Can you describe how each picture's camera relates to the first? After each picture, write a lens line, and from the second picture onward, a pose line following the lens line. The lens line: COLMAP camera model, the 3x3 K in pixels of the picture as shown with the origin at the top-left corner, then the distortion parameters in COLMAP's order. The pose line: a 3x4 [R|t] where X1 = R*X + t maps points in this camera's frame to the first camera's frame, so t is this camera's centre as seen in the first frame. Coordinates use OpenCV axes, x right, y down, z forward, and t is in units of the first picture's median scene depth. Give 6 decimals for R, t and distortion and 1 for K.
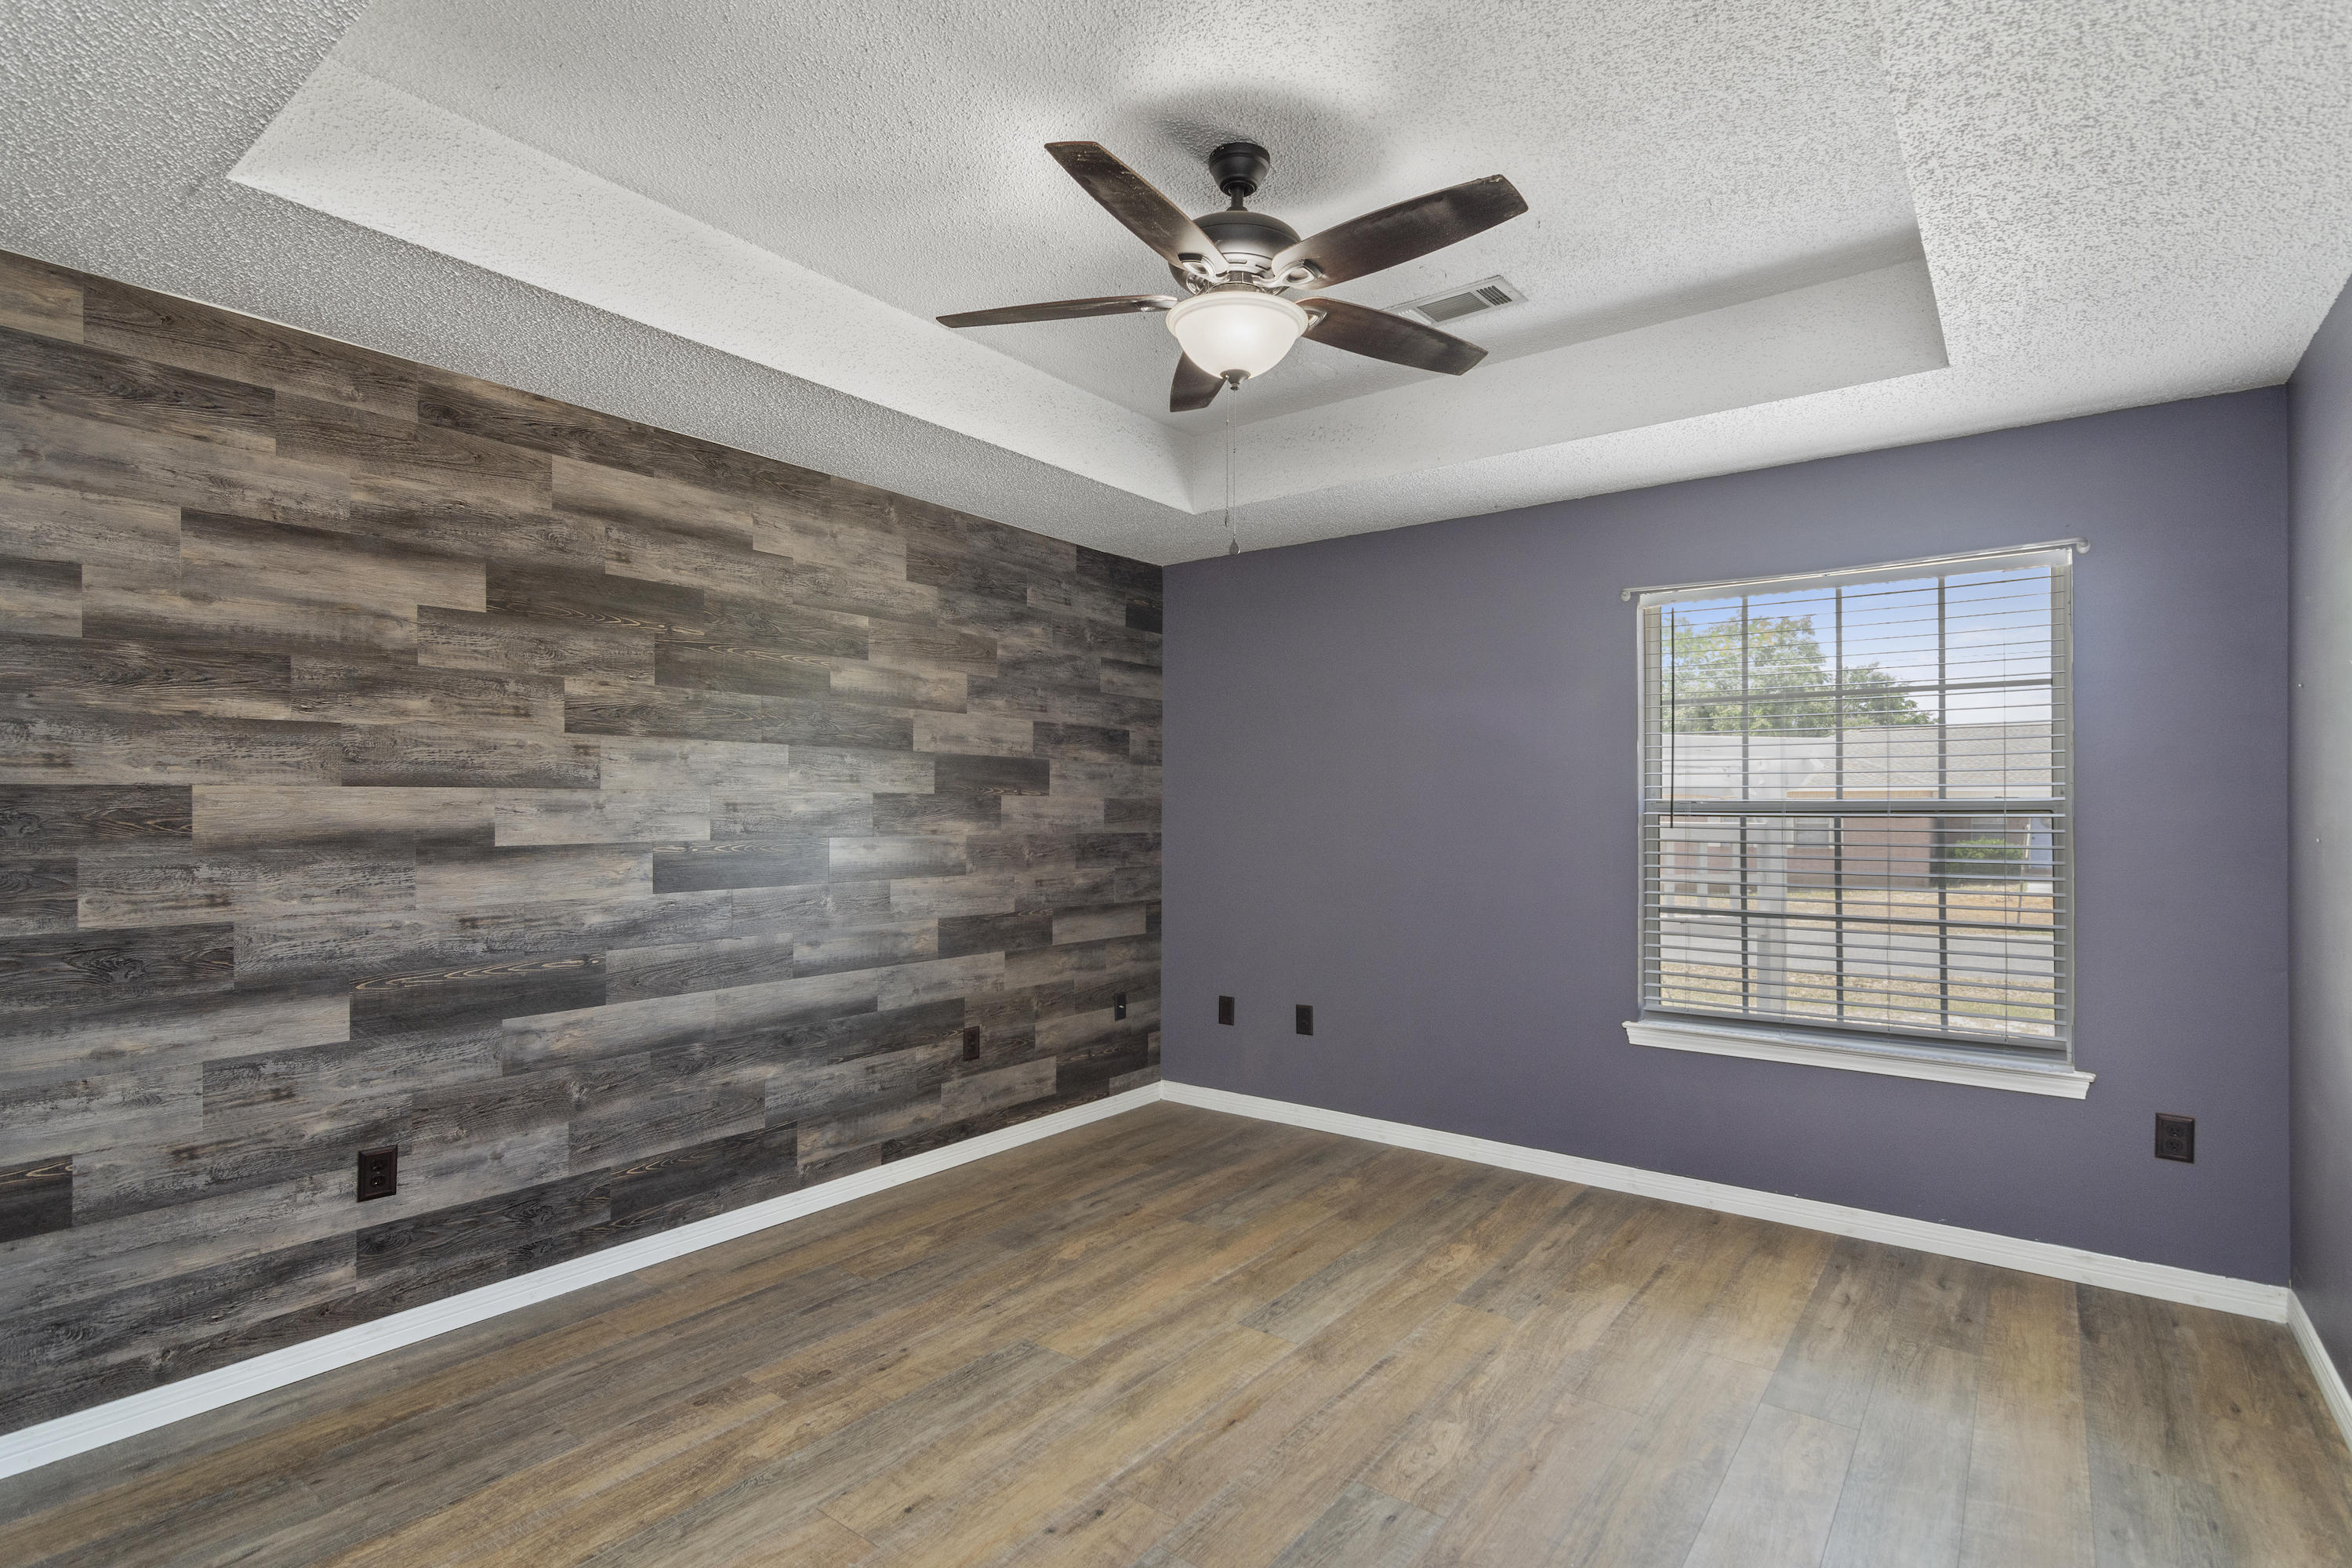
lens RADIAL K [[1146.0, 0, 1173.1], [0, 1146.0, 793.2], [0, 0, 1]] dist [-0.002319, 0.001744]
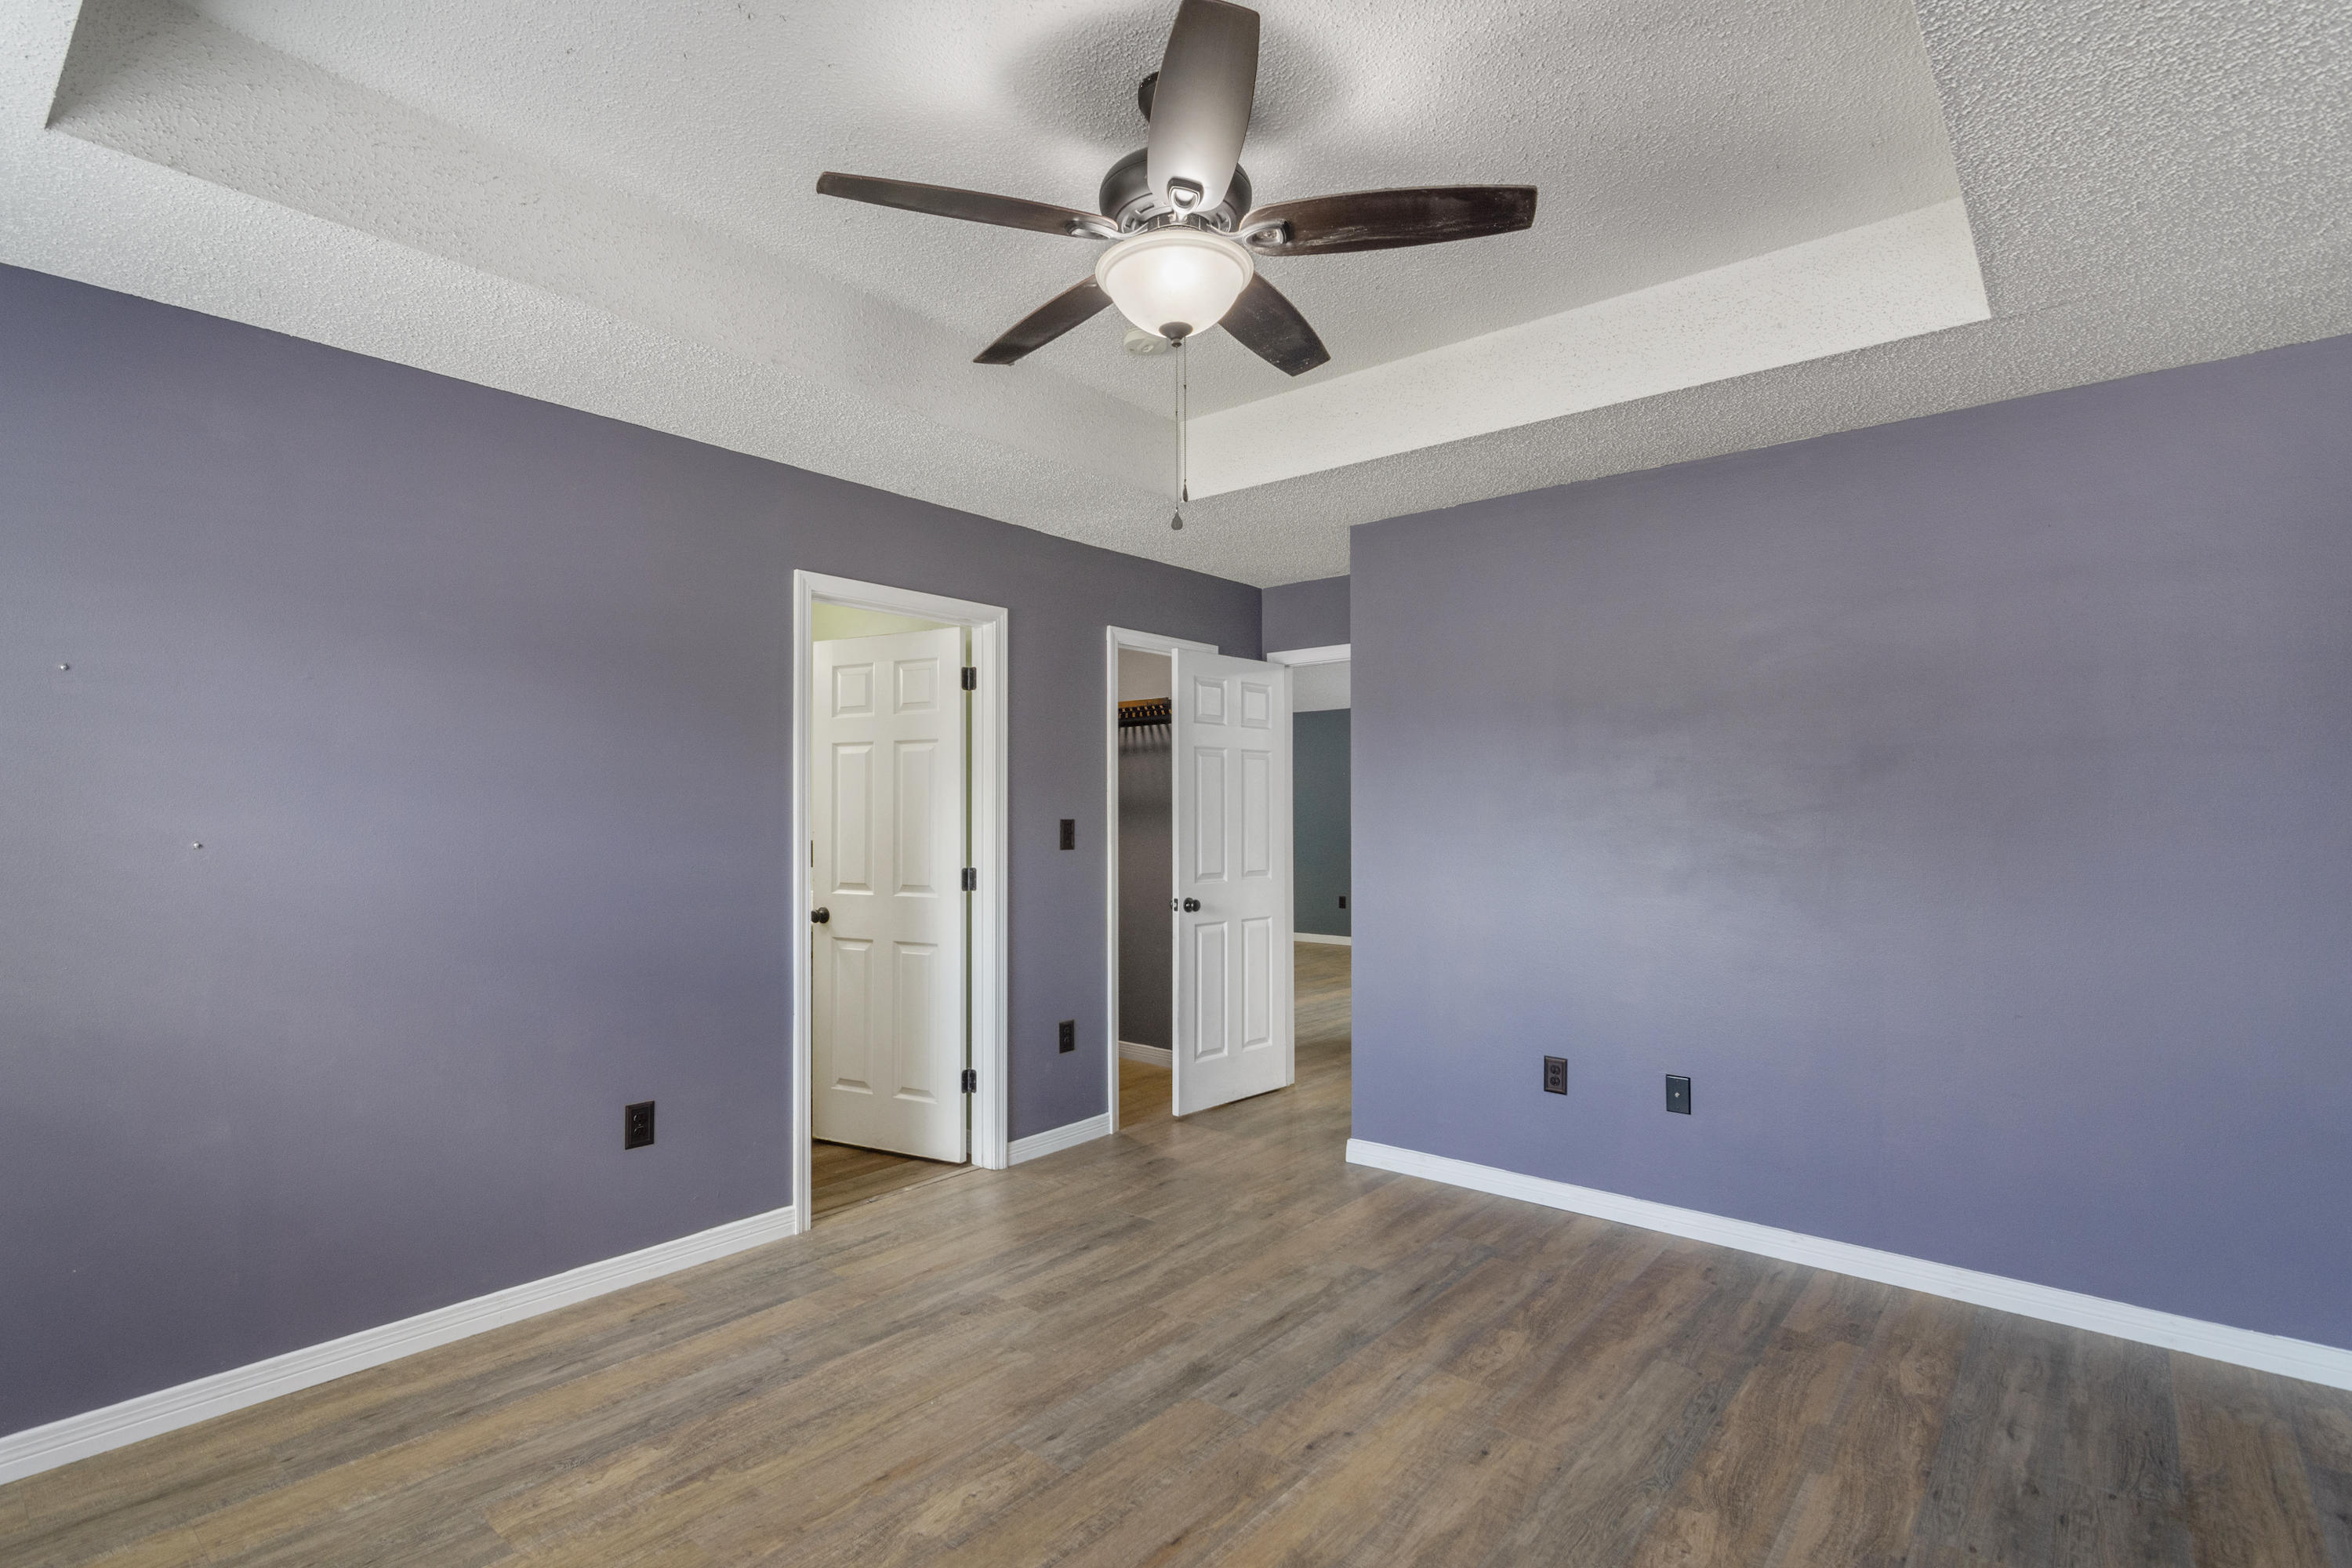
lens RADIAL K [[1146.0, 0, 1171.7], [0, 1146.0, 788.9], [0, 0, 1]] dist [-0.002319, 0.001744]
pose [[-0.998838, 0.000064, 0.048196, 0.015436], [-0.001940, 0.999136, -0.041525, 0.033172], [-0.048157, -0.041570, -0.997974, 2.044708]]
